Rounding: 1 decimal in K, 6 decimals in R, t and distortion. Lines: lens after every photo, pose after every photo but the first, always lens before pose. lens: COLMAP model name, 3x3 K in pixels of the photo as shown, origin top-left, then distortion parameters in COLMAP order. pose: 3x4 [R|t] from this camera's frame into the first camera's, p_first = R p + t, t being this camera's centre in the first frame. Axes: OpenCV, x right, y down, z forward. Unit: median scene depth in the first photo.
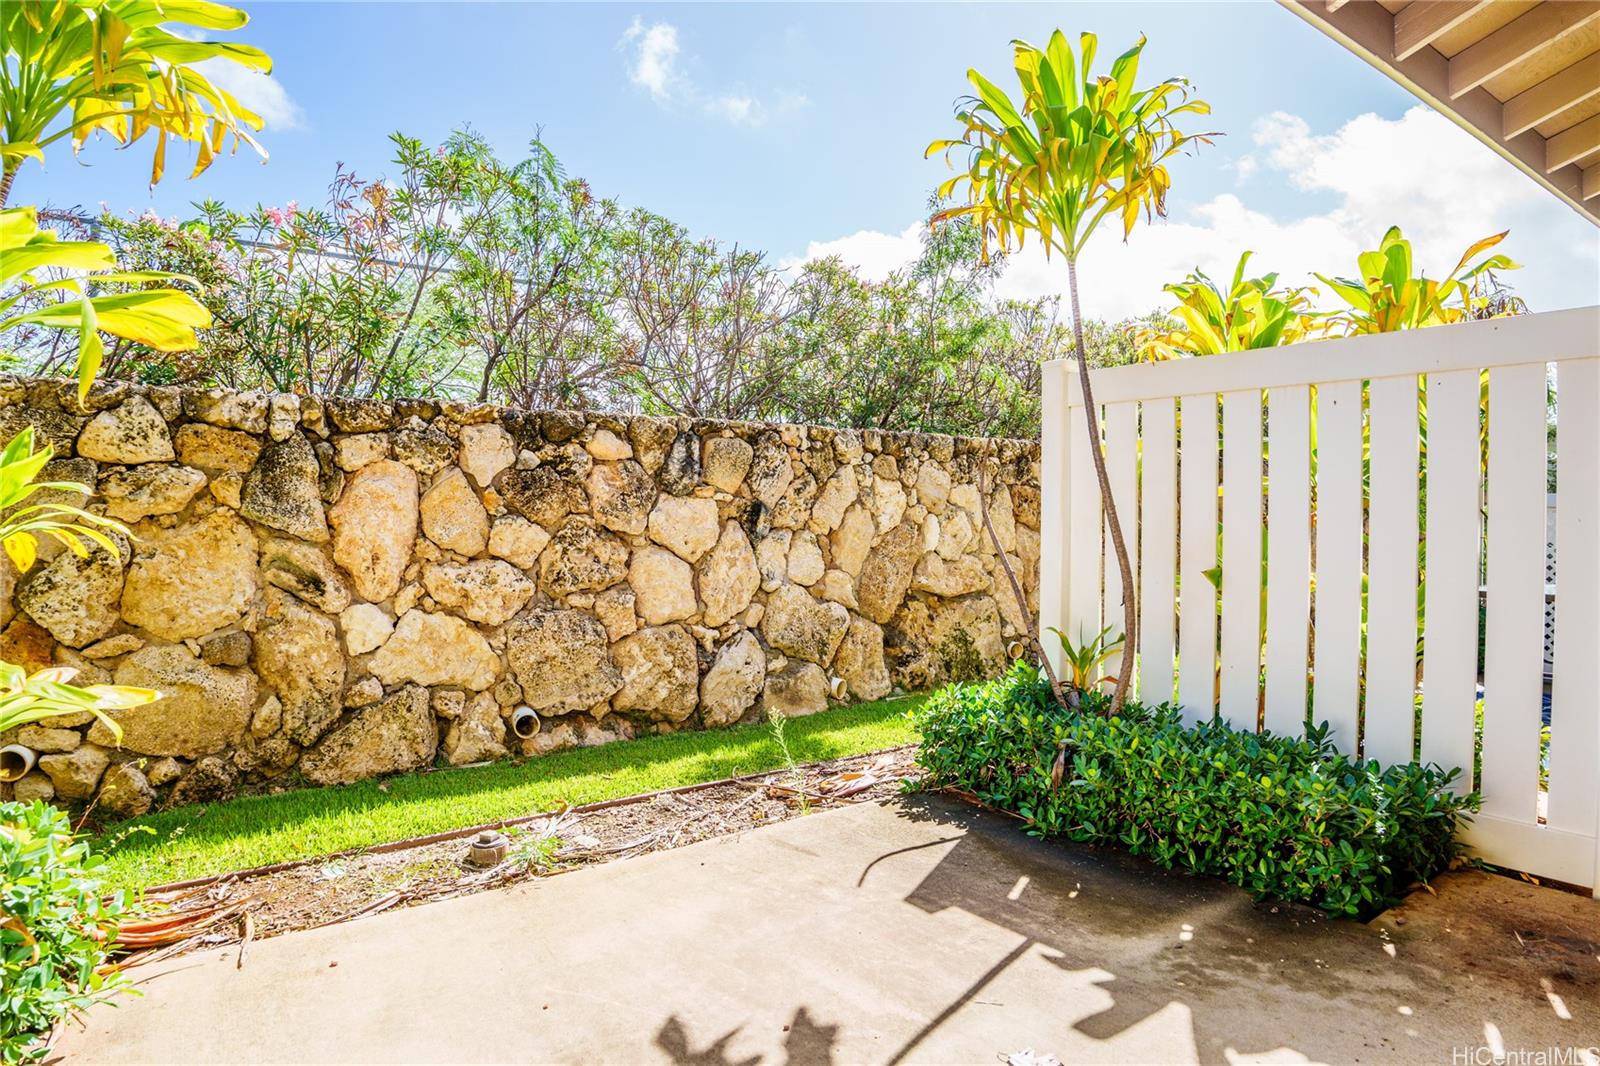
lens RADIAL K [[913.7, 0, 797.0], [0, 913.7, 529.6], [0, 0, 1]] dist [-0.053831, -0.000151]
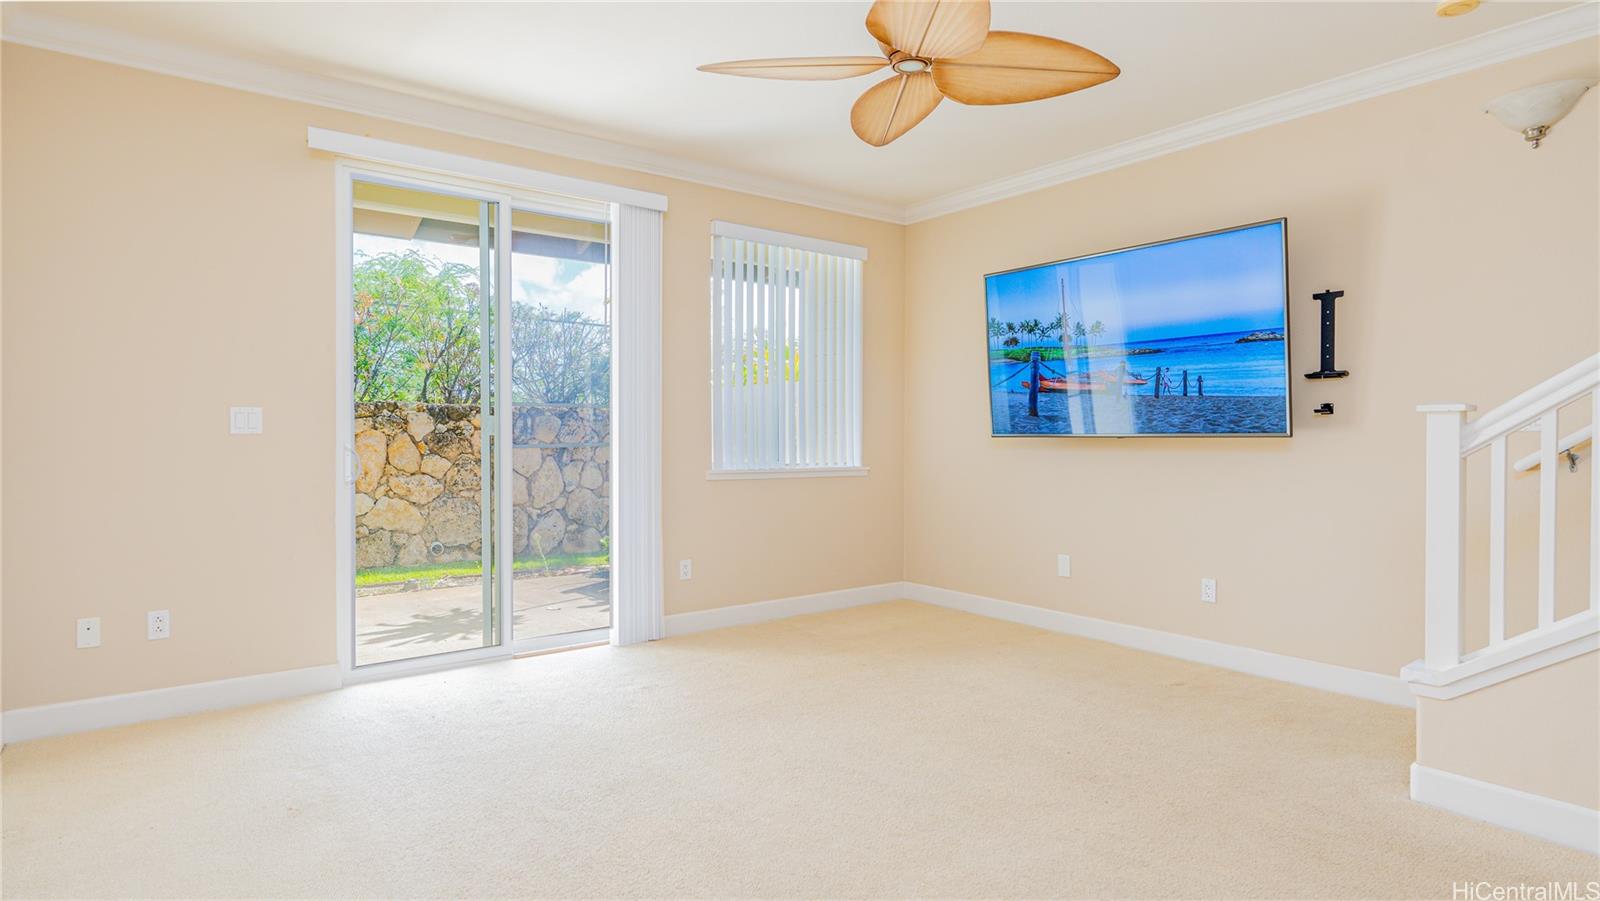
lens RADIAL K [[818.7, 0, 805.7], [0, 818.7, 456.2], [0, 0, 1]] dist [0.003904, 0.000093]
pose [[0.998579, 0.004425, 0.053110, 0.457951], [-0.004278, 0.999987, -0.002889, -0.008640], [-0.053122, 0.002658, 0.998584, -0.970289]]
